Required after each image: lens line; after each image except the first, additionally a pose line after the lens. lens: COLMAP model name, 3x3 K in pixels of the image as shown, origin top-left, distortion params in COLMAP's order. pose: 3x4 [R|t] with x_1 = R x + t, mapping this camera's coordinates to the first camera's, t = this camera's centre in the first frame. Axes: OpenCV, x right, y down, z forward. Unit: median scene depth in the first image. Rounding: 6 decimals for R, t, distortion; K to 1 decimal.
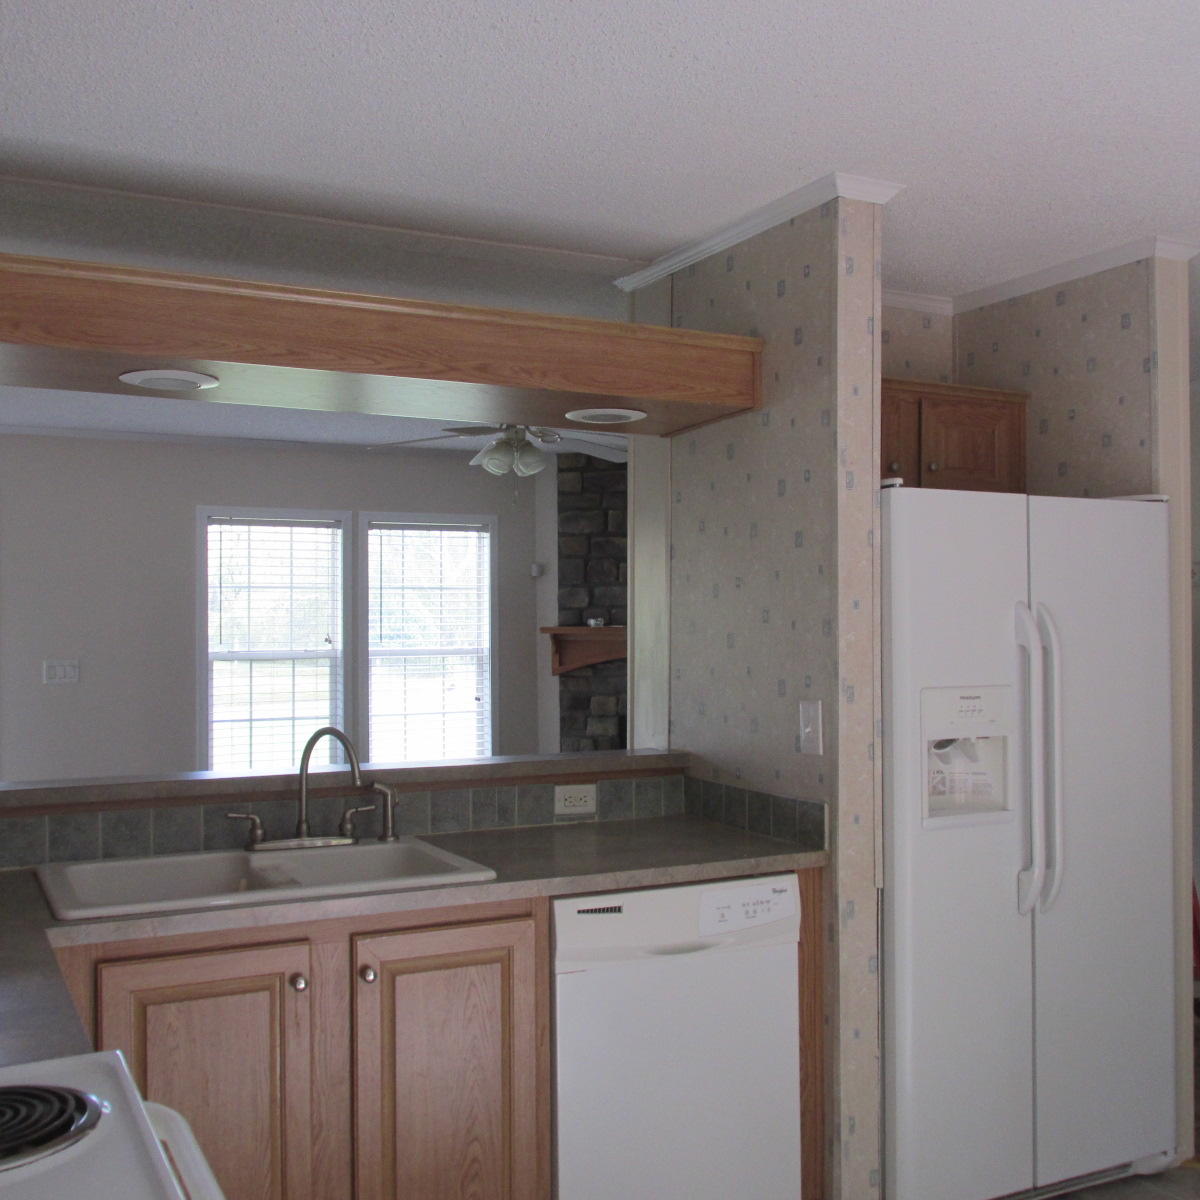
lens RADIAL K [[1334.9, 0, 605.2], [0, 1334.9, 601.6], [0, 0, 1]] dist [-0.030209, 0.000000]
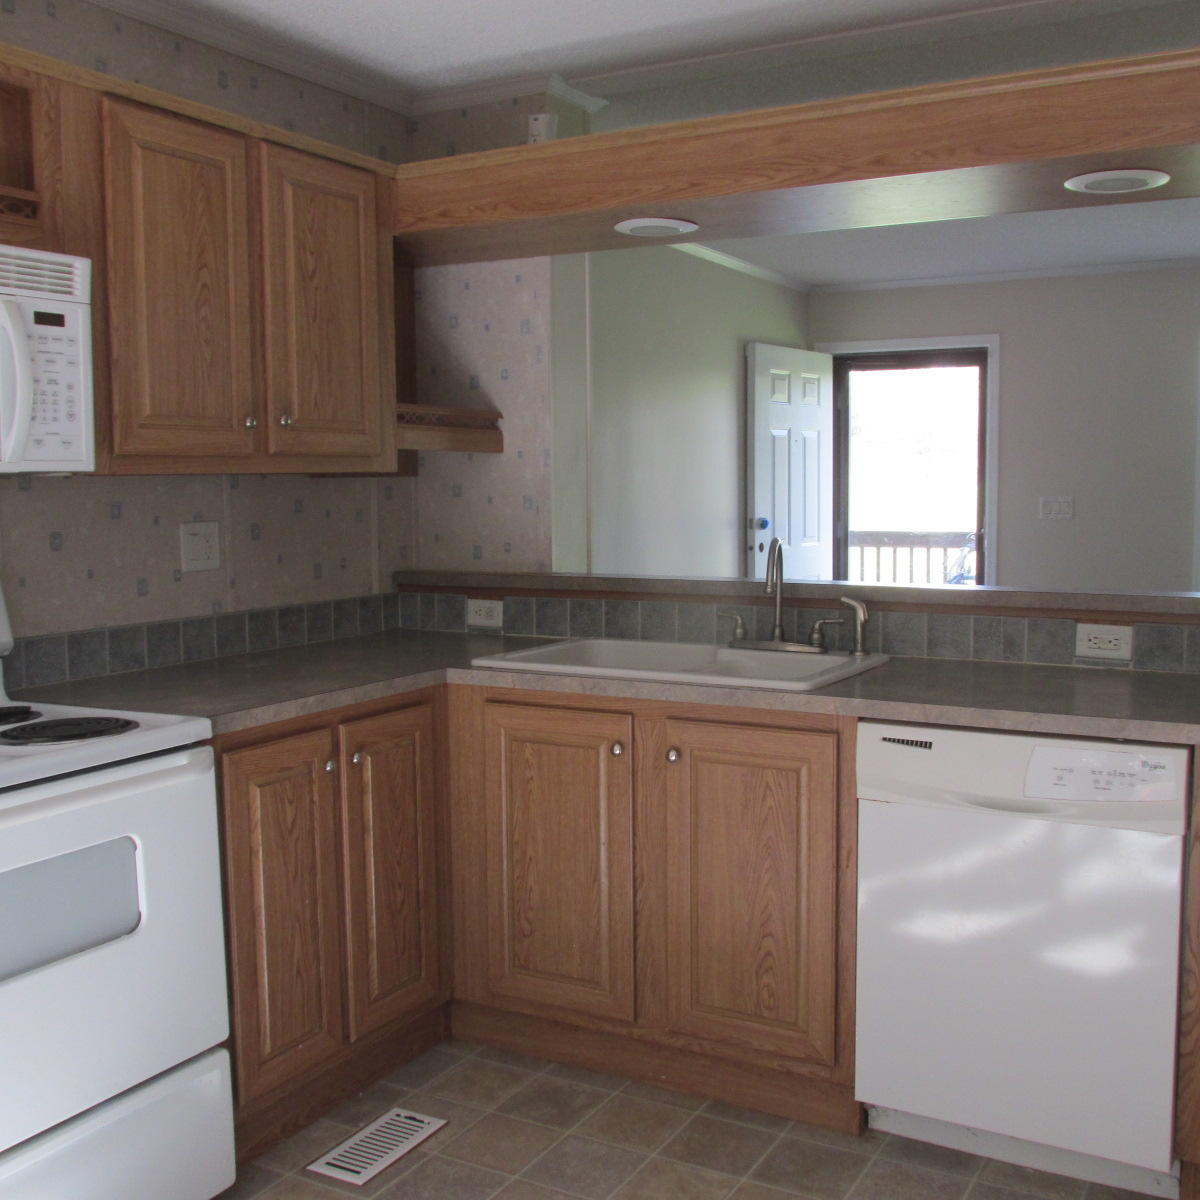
lens RADIAL K [[1334.9, 0, 598.3], [0, 1334.9, 601.5], [0, 0, 1]] dist [-0.030209, 0.000000]
pose [[0.548577, 0.074607, -0.832765, 0.535862], [0.017147, 0.994797, 0.100419, 0.032047], [0.835924, -0.069367, 0.544443, 0.272135]]
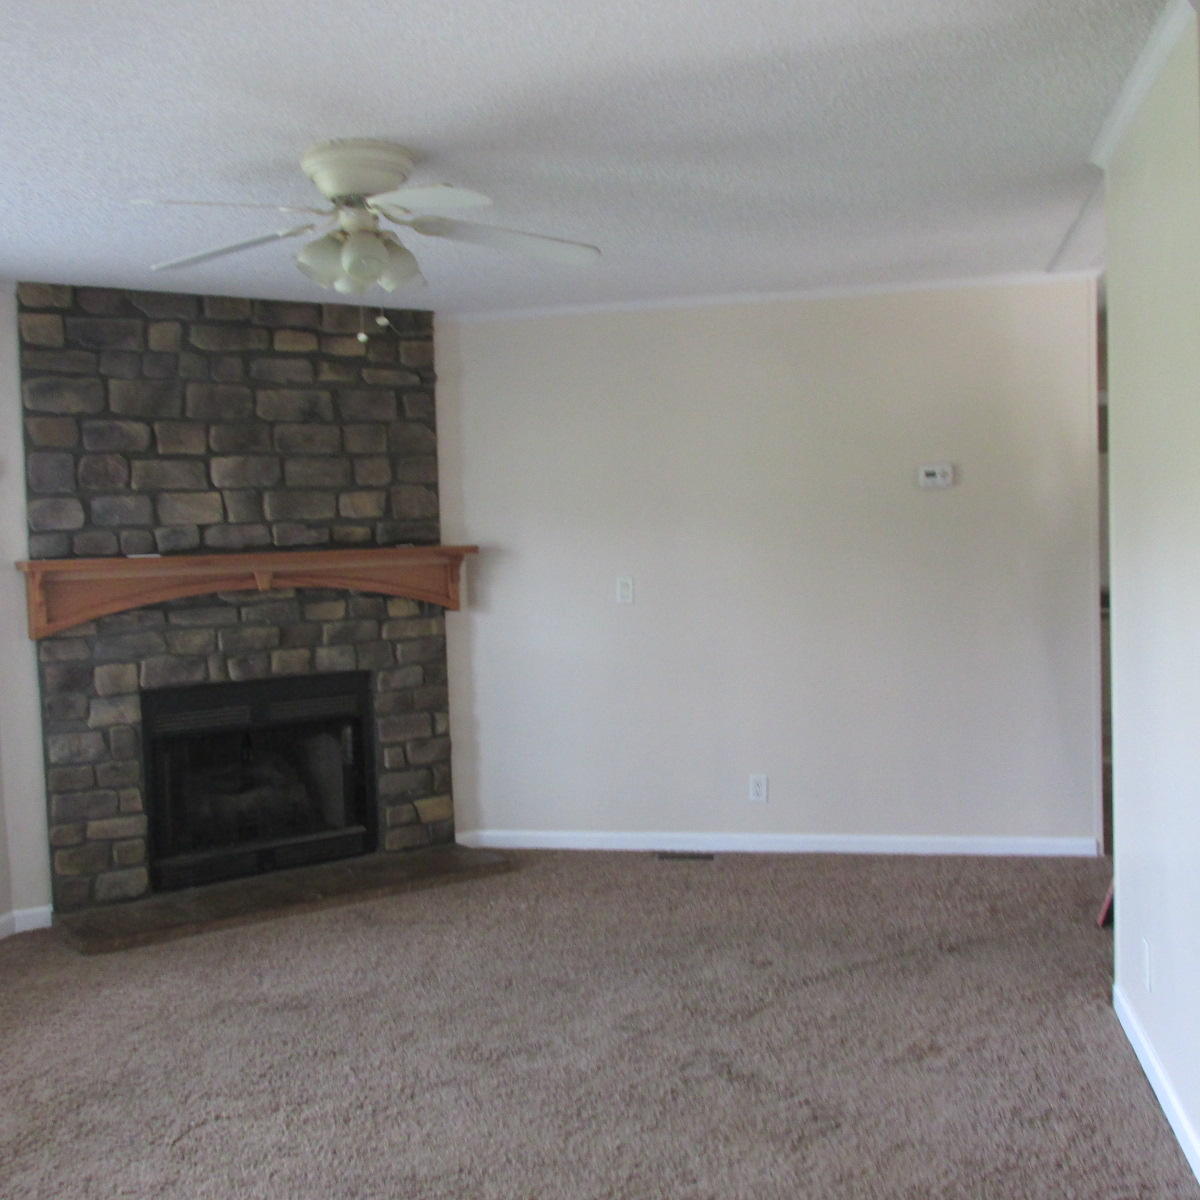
lens RADIAL K [[1334.9, 0, 603.1], [0, 1334.9, 595.2], [0, 0, 1]] dist [-0.030209, 0.000000]
pose [[0.616408, -0.051715, 0.785727, -0.362930], [0.020777, 0.998562, 0.049423, 0.009635], [-0.787153, -0.014140, 0.616596, 0.410412]]
